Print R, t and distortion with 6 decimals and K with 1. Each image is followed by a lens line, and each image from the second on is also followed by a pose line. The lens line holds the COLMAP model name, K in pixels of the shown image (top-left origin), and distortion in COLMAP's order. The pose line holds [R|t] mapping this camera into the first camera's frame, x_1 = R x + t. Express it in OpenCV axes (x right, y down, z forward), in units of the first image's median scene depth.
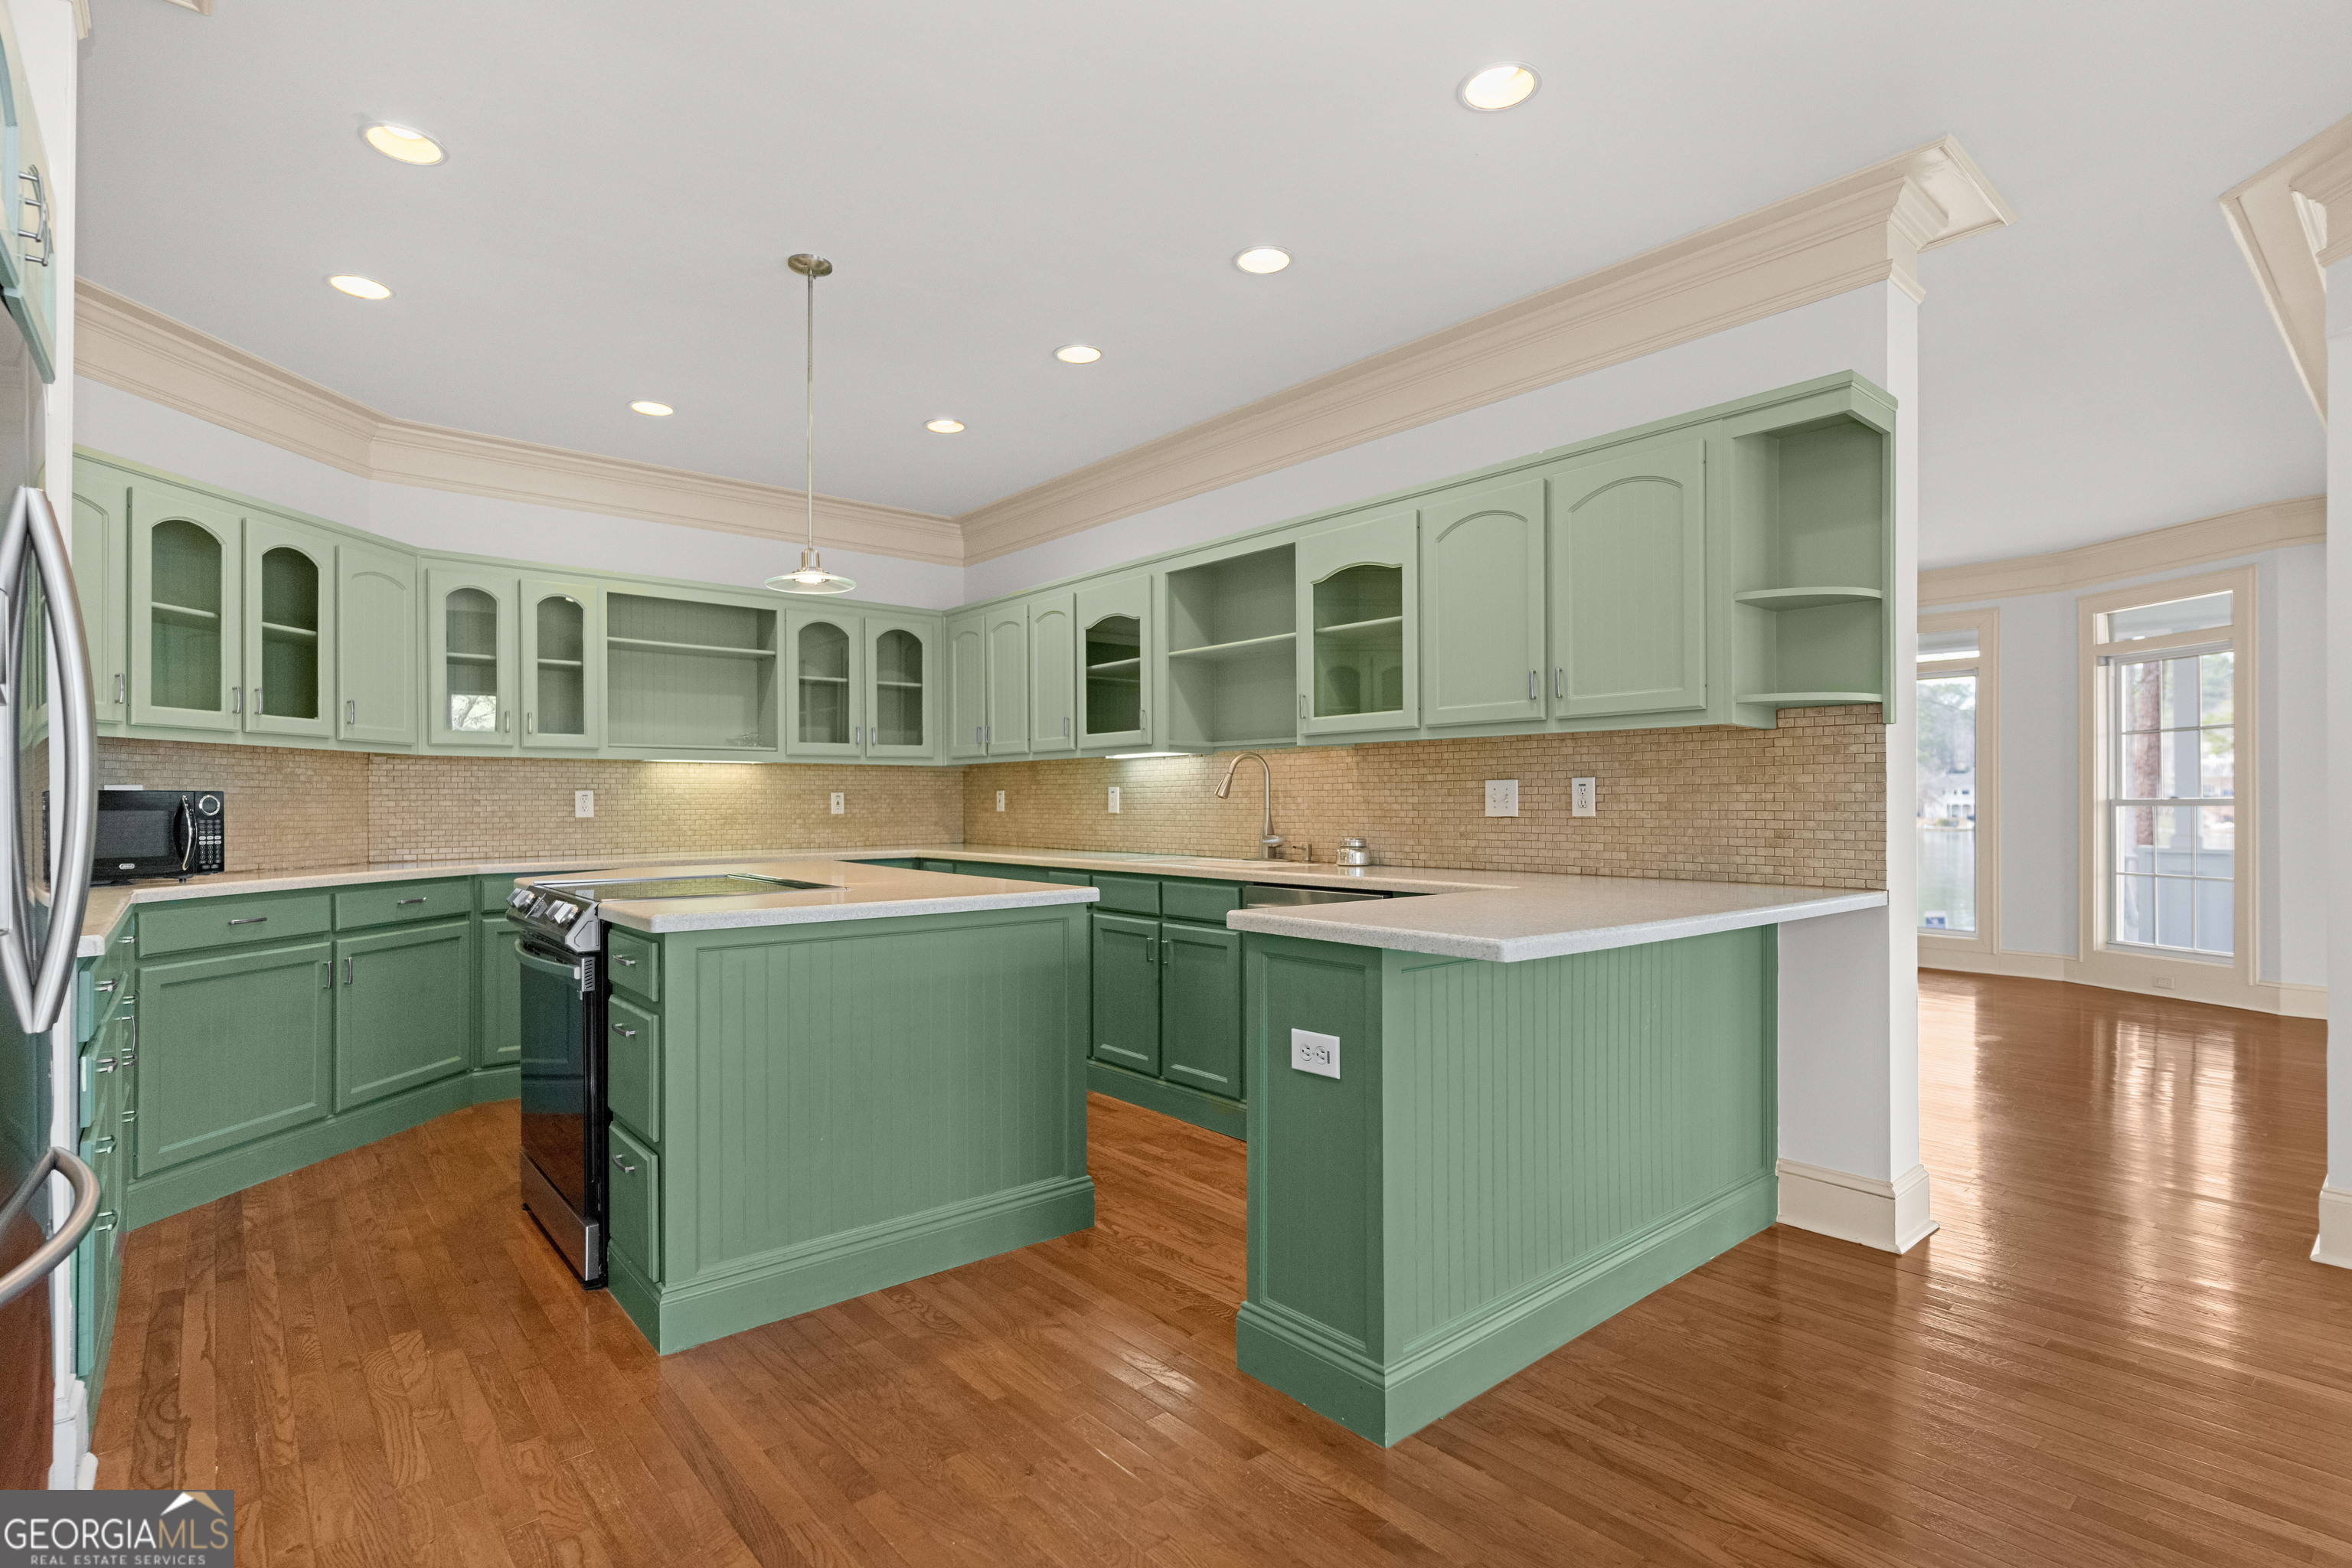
lens RADIAL K [[1123.4, 0, 1168.2], [0, 1123.4, 795.5], [0, 0, 1]] dist [-0.001992, -0.000146]
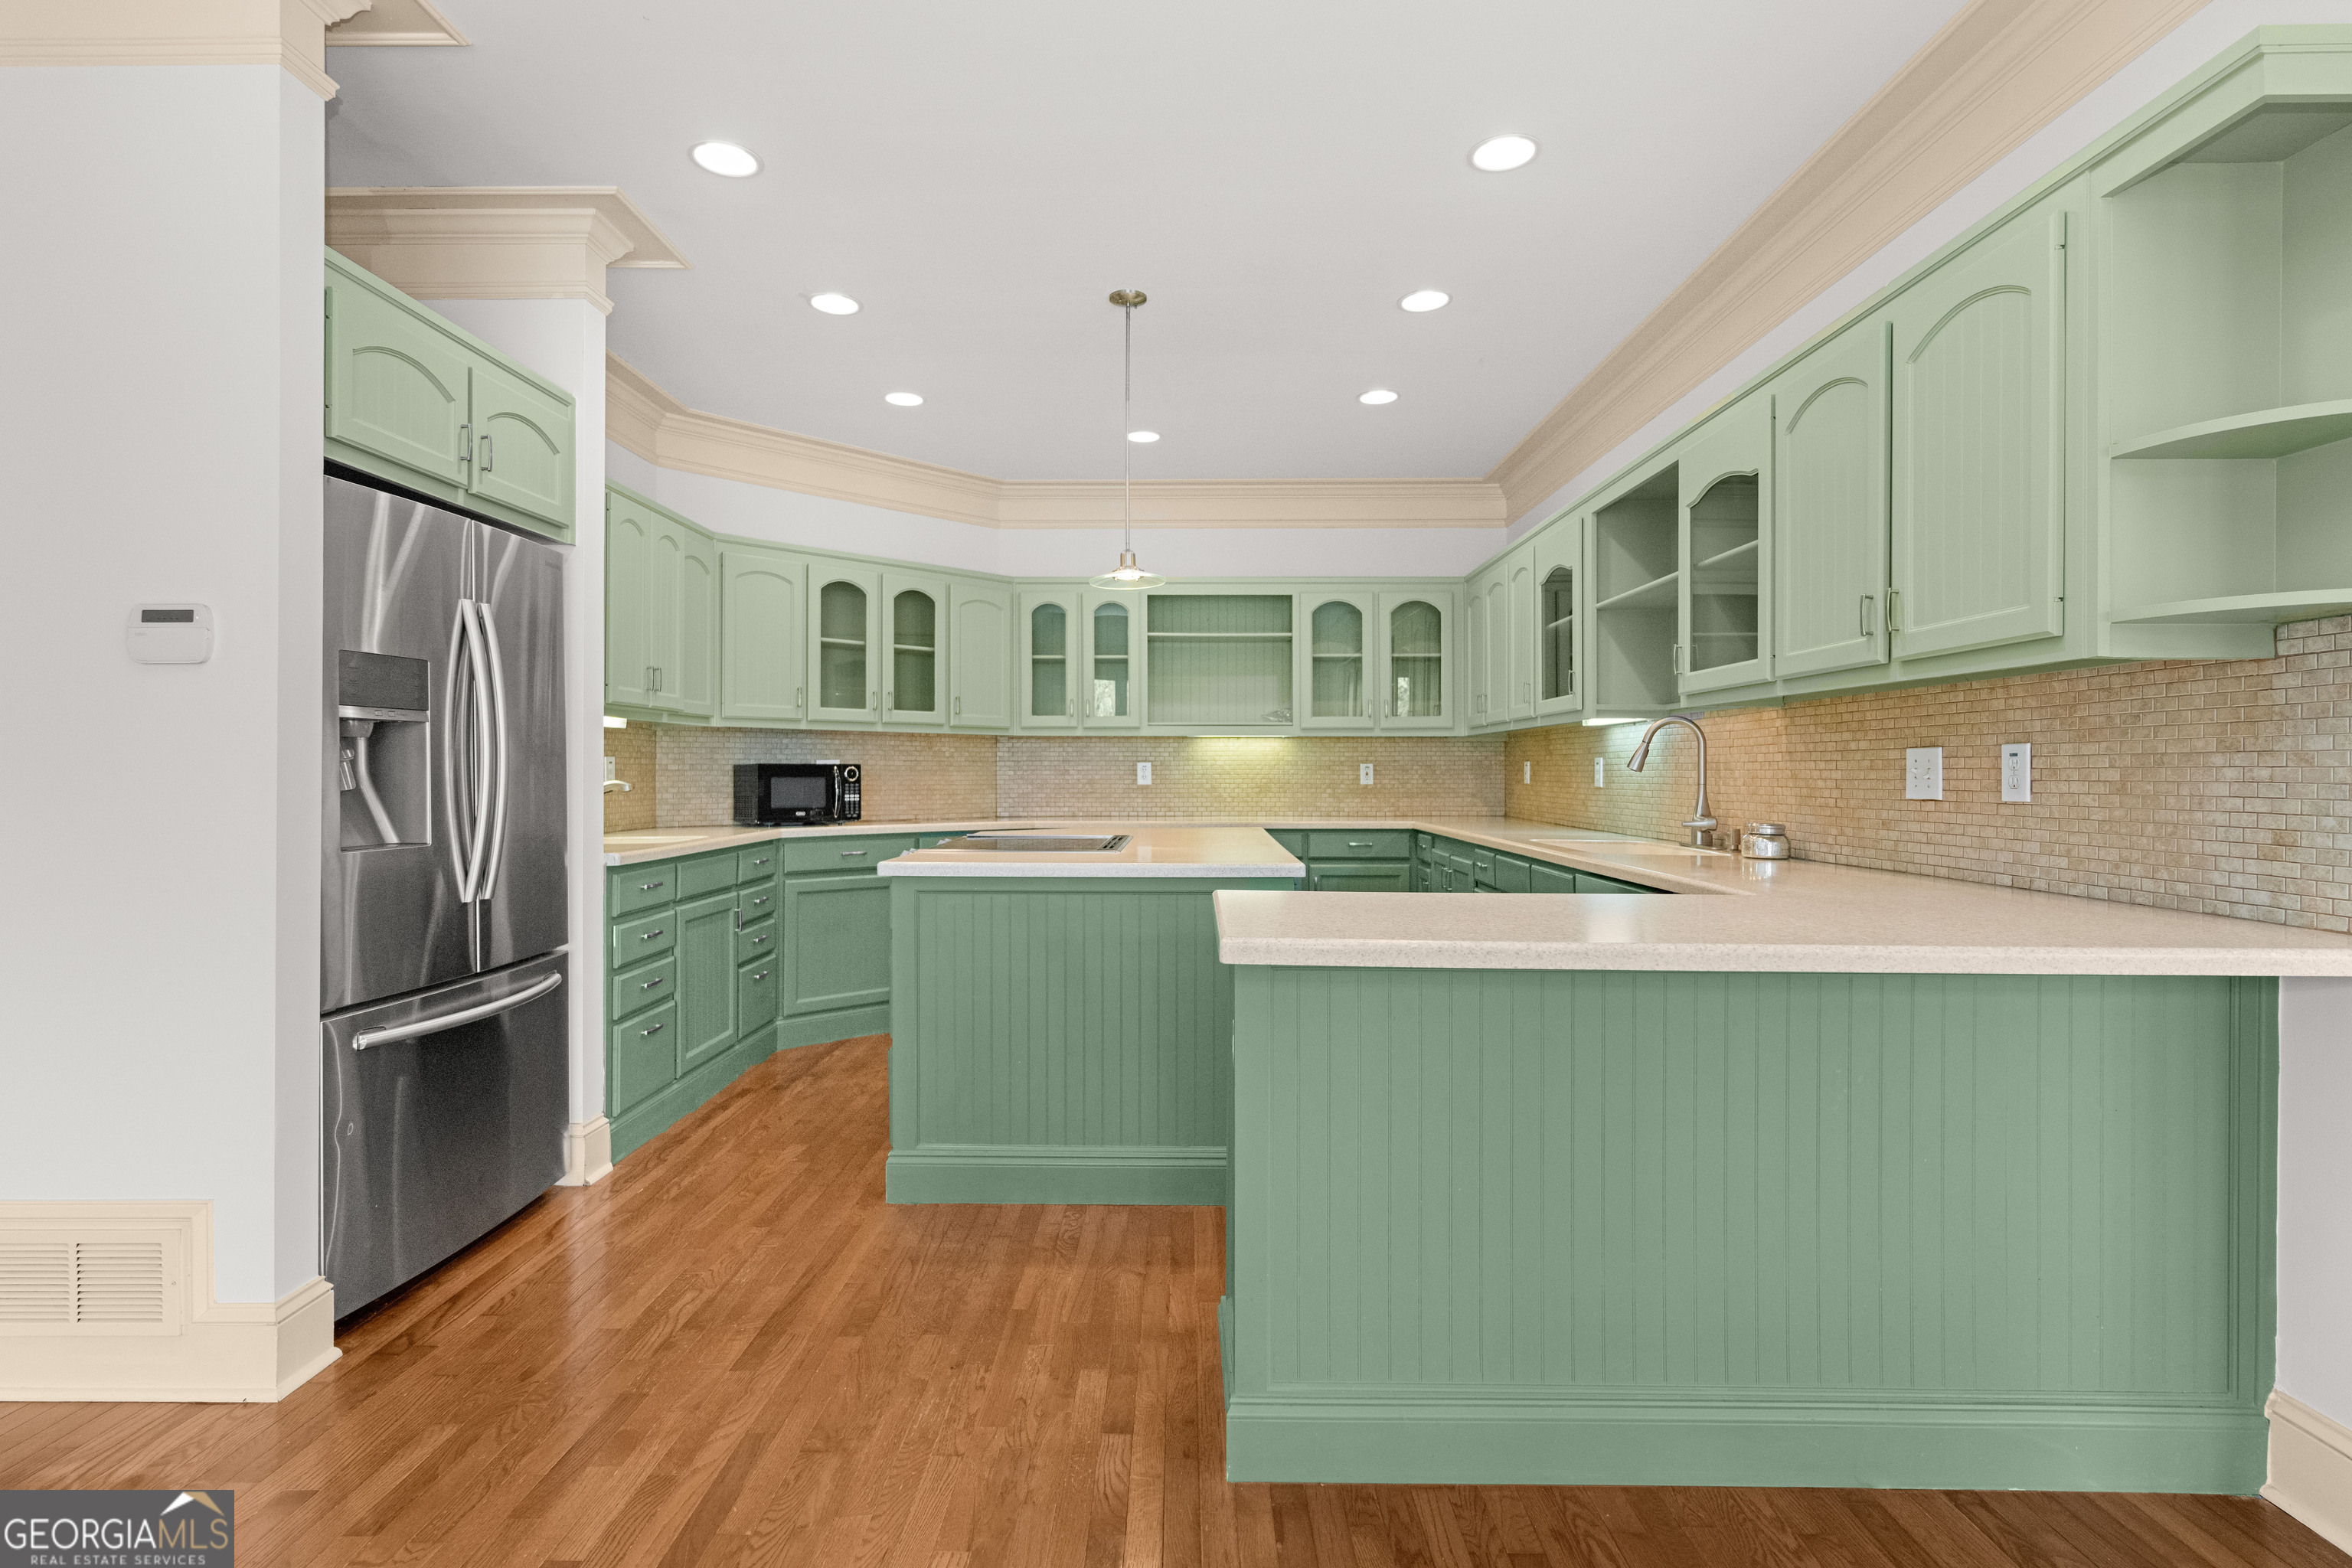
lens RADIAL K [[1138.1, 0, 1171.7], [0, 1138.1, 770.1], [0, 0, 1]] dist [-0.001470, -0.000076]
pose [[0.754349, 0.003402, -0.656465, 0.434274], [0.000043, 0.999986, 0.005232, -0.003675], [0.656473, -0.003975, 0.754339, 0.152452]]
